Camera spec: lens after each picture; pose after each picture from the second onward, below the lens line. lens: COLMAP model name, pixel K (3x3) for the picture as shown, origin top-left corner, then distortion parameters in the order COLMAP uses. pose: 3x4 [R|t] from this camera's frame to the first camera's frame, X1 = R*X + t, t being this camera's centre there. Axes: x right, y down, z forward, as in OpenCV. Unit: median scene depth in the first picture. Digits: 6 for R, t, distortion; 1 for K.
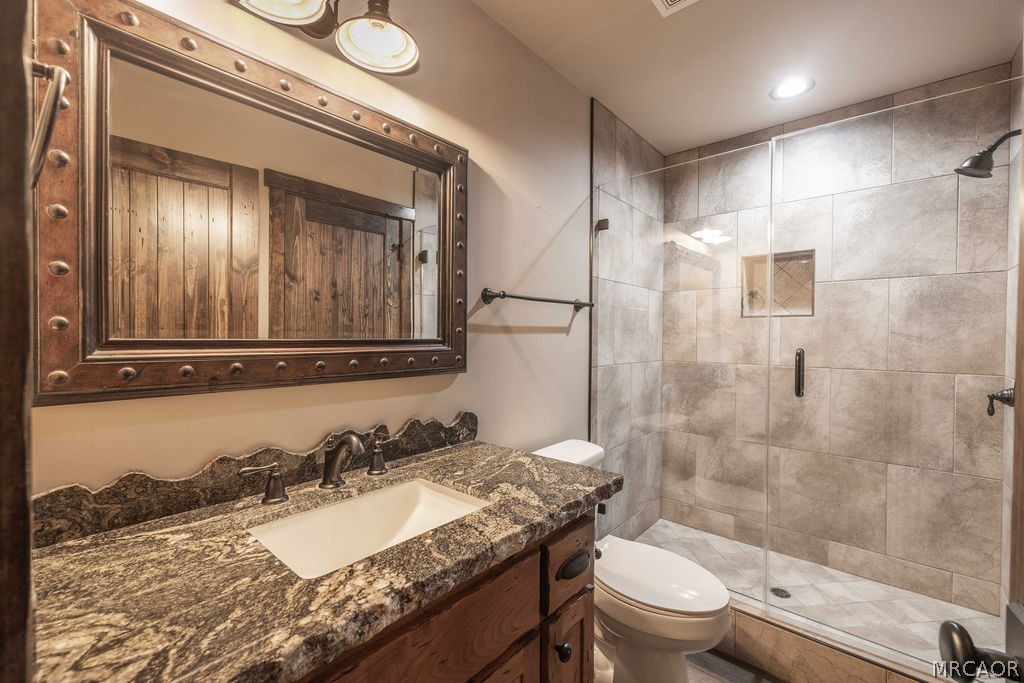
lens RADIAL K [[435.3, 0, 511.7], [0, 435.3, 340.0], [0, 0, 1]] dist [-0.003643, -0.000249]
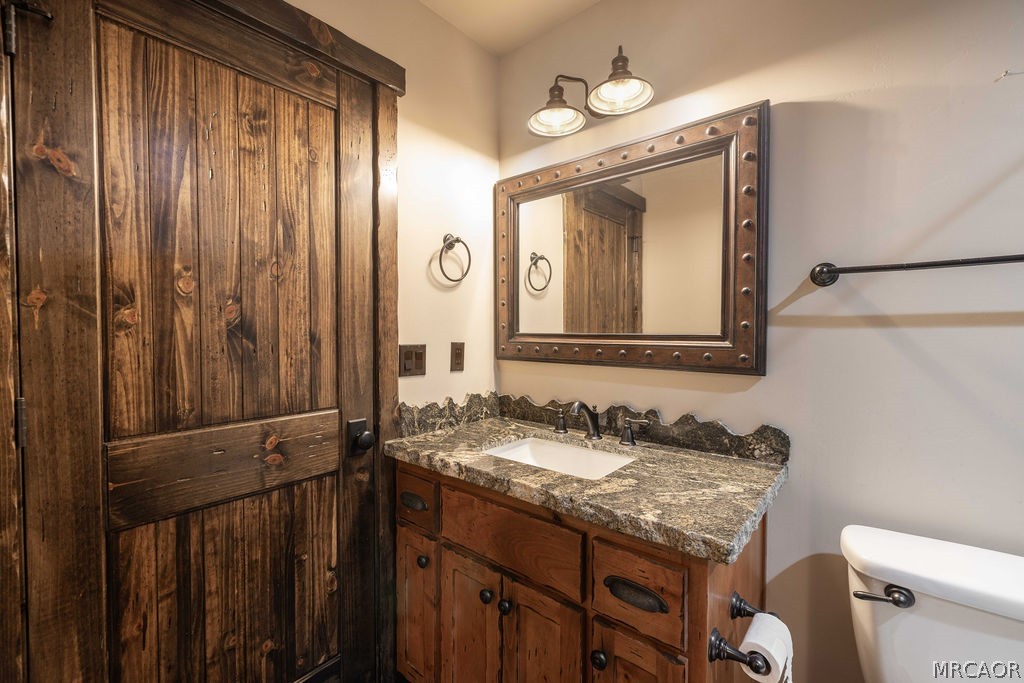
lens RADIAL K [[435.3, 0, 512.3], [0, 435.3, 339.6], [0, 0, 1]] dist [-0.003643, -0.000249]
pose [[-0.002256, 0.011576, -0.999930, 0.933124], [-0.014287, 0.999831, 0.011608, 0.004421], [0.999895, 0.014313, -0.002090, 0.699952]]
